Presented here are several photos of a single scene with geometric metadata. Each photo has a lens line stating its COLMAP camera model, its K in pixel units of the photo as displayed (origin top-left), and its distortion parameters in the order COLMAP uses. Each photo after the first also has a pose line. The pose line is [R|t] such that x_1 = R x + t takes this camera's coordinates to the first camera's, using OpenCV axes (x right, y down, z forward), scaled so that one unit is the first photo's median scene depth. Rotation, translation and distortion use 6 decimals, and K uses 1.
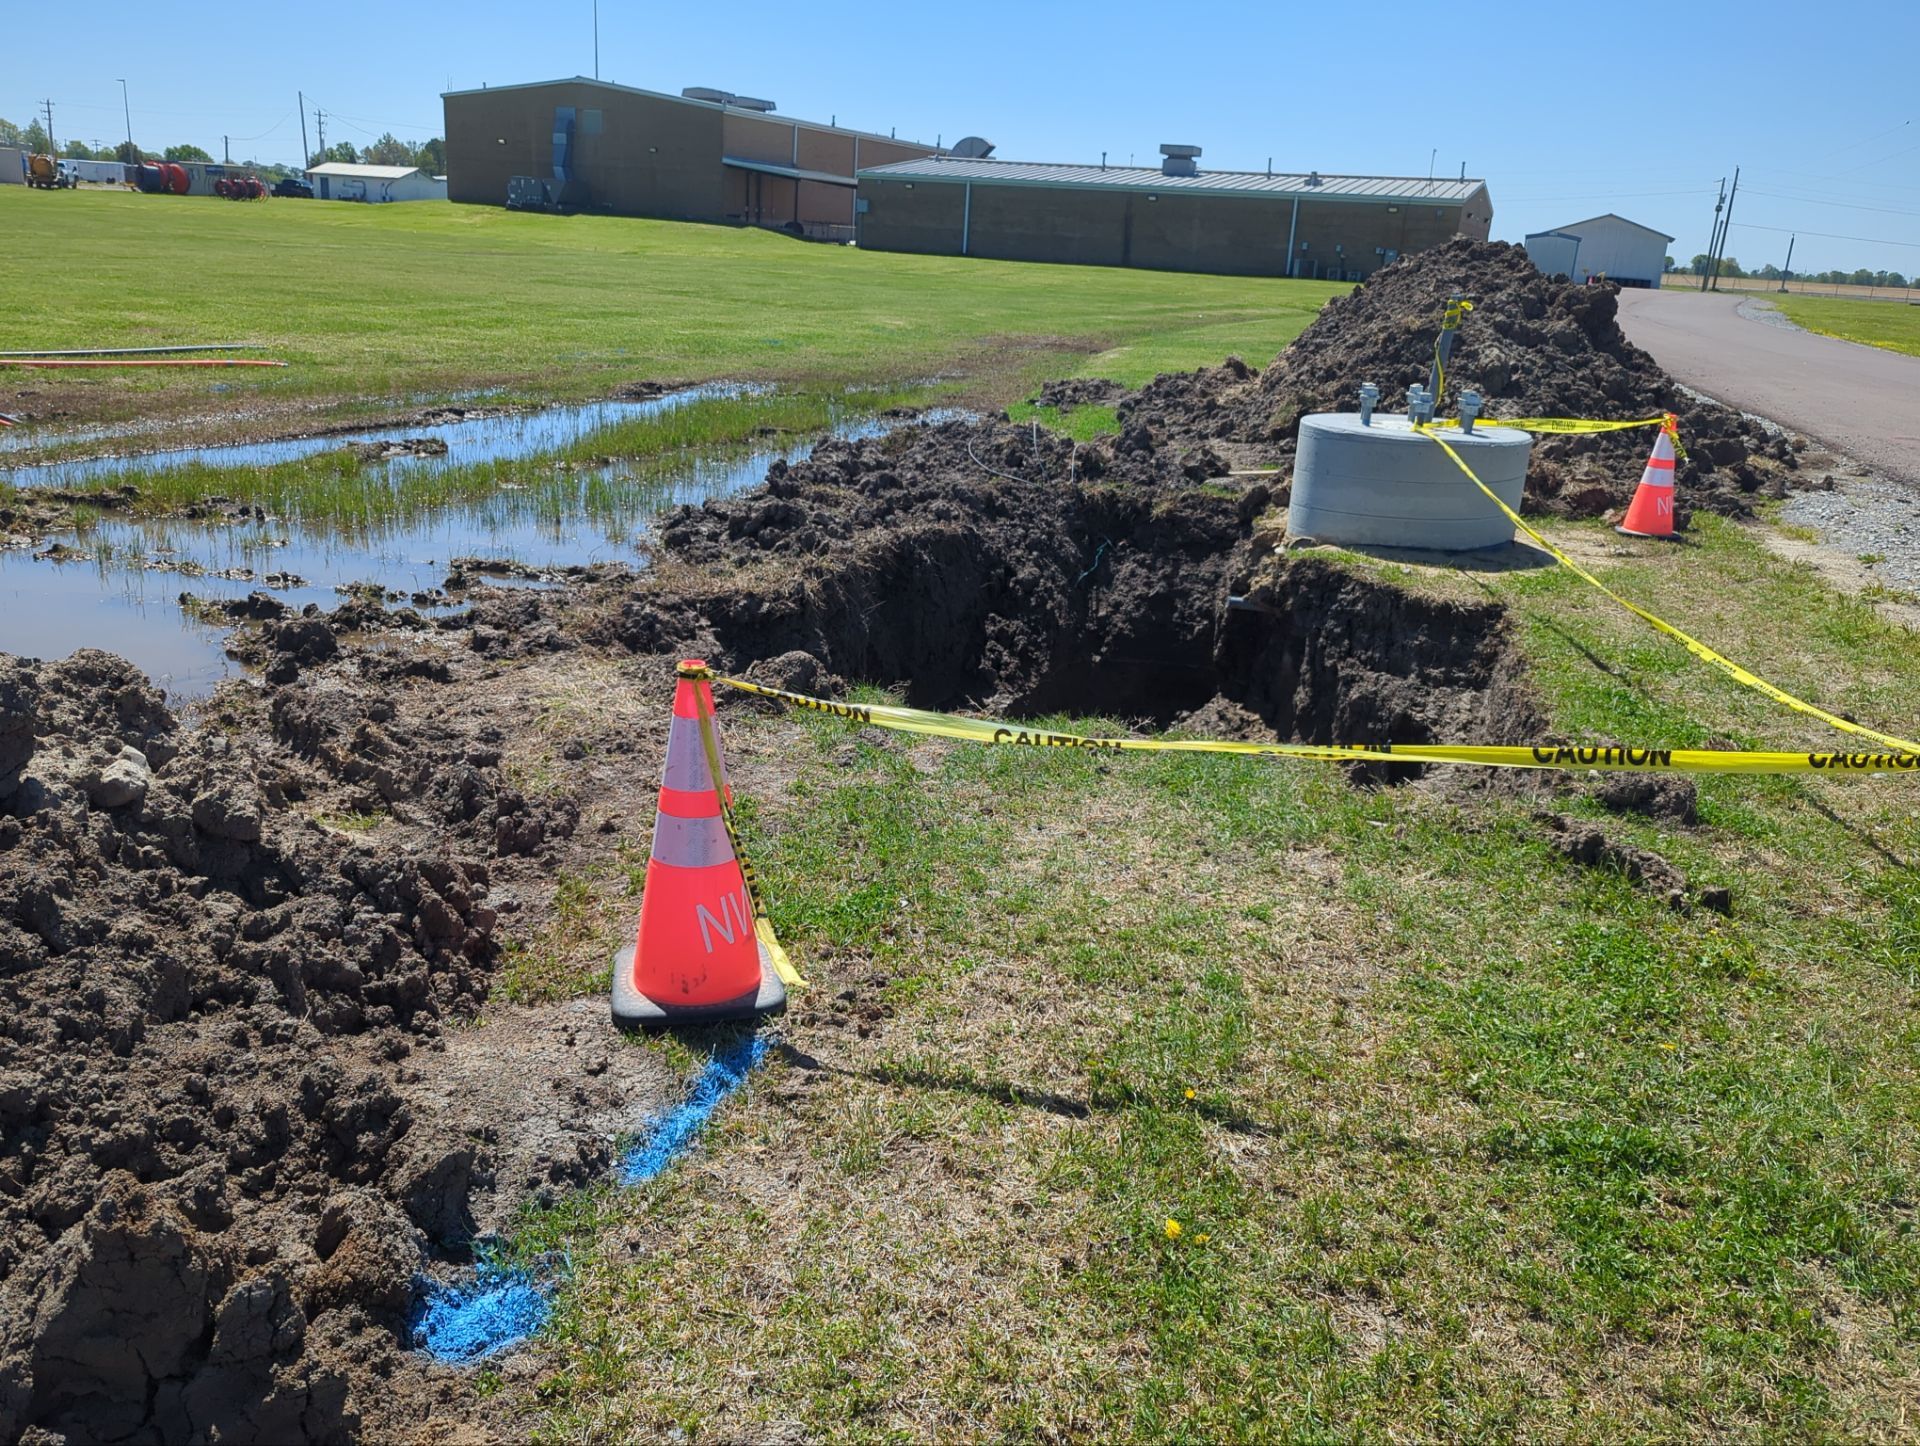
lens RADIAL K [[1537.5, 0, 953.9], [0, 1537.5, 714.3], [0, 0, 1]] dist [0.062857, -0.071442]
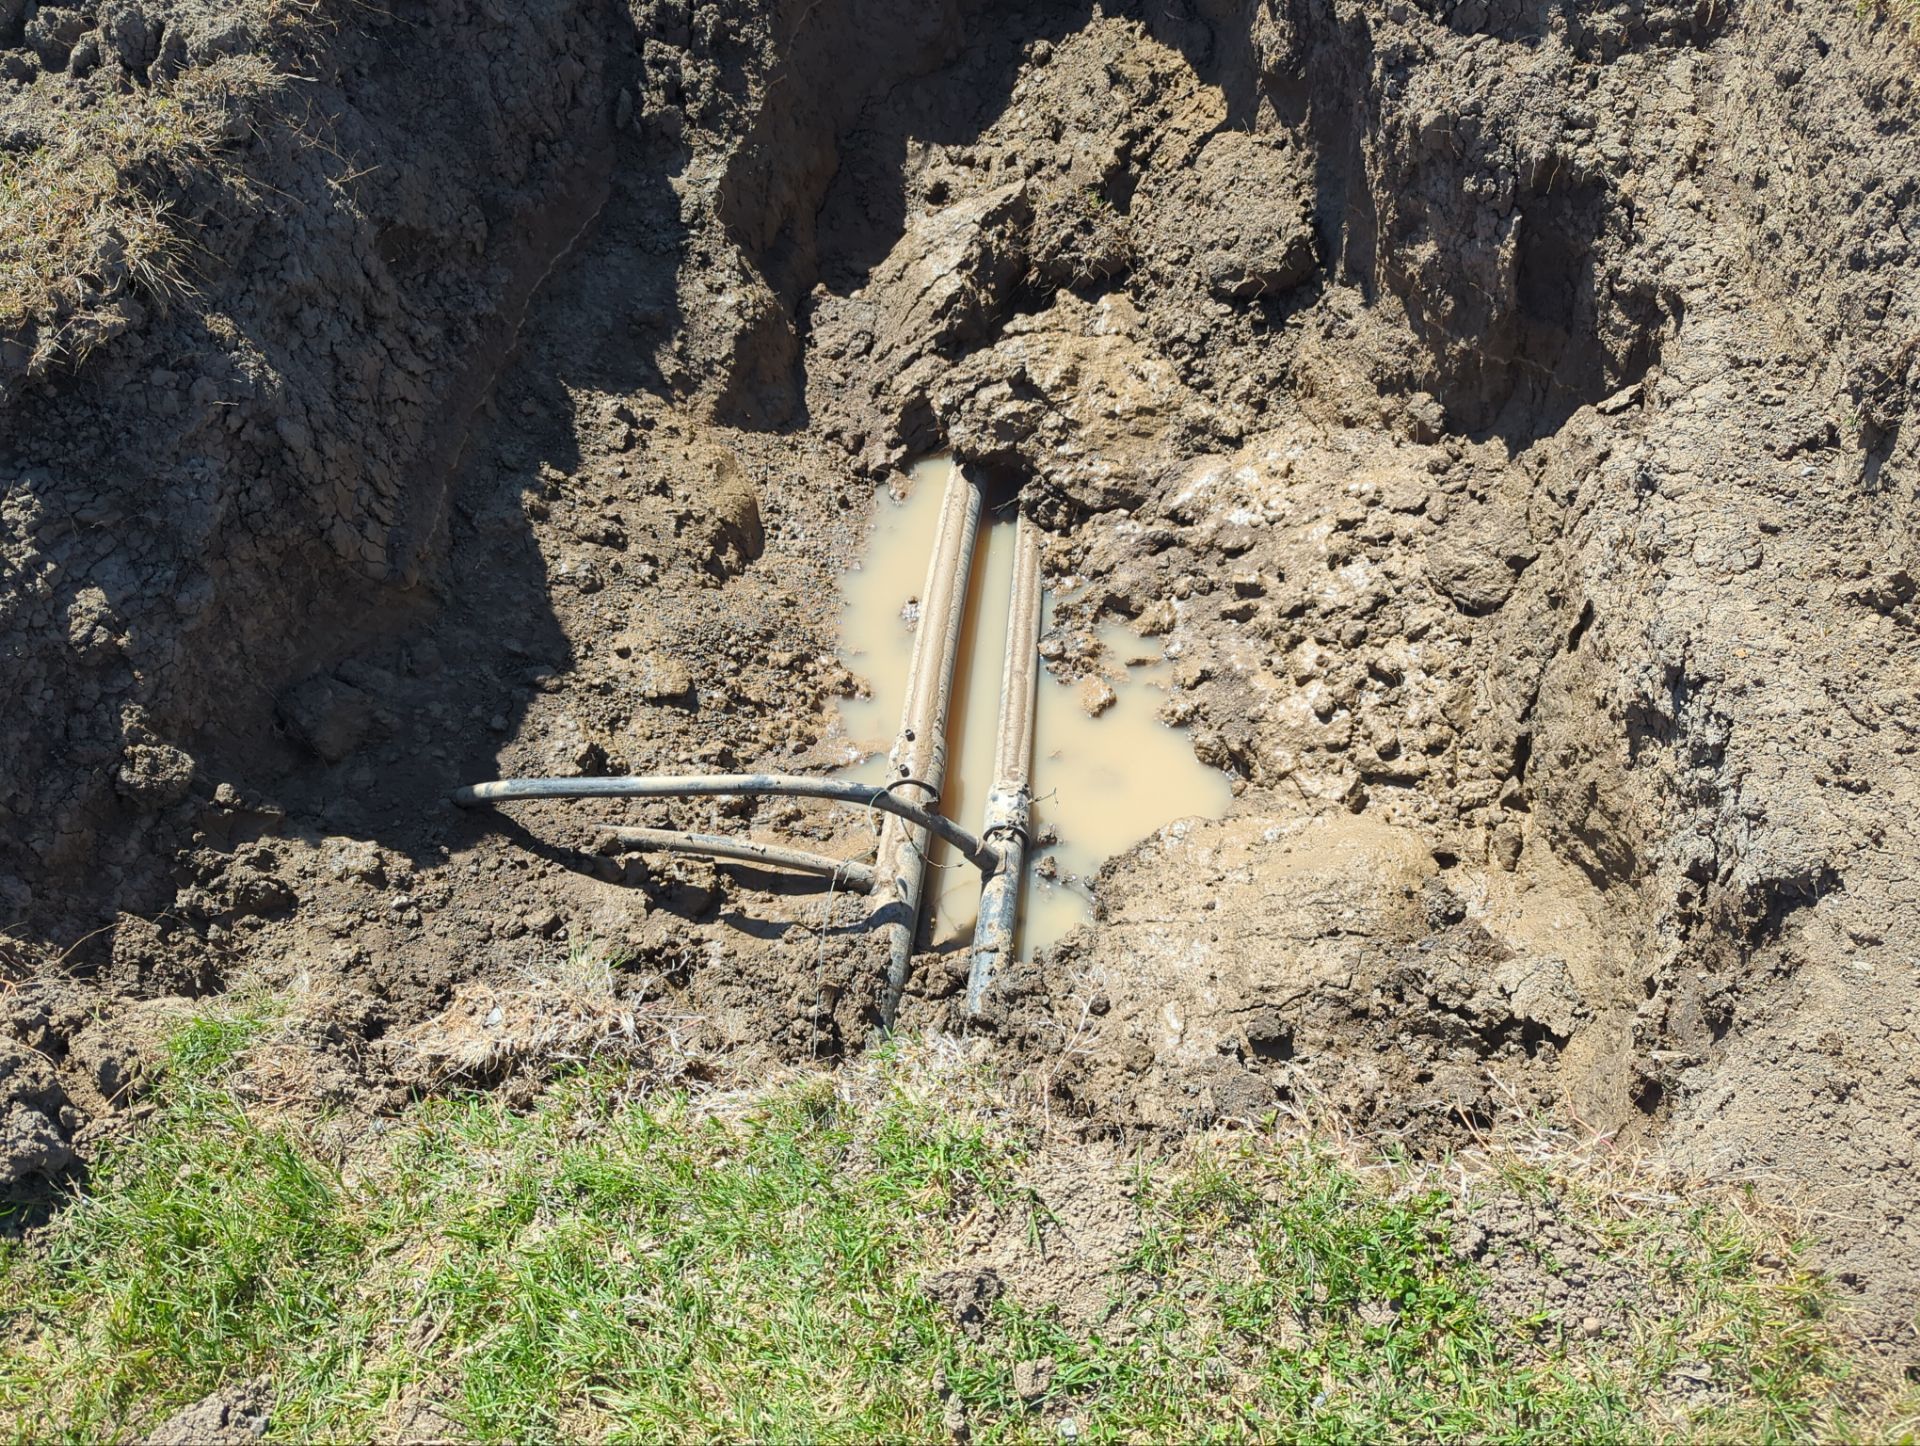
lens RADIAL K [[1537.5, 0, 953.9], [0, 1537.5, 714.3], [0, 0, 1]] dist [0.062857, -0.071442]
pose [[0.963218, -0.268034, -0.019227, 0.089125], [0.236441, 0.811335, 0.534632, -0.147775], [-0.127700, -0.519513, 0.844866, 0.547583]]
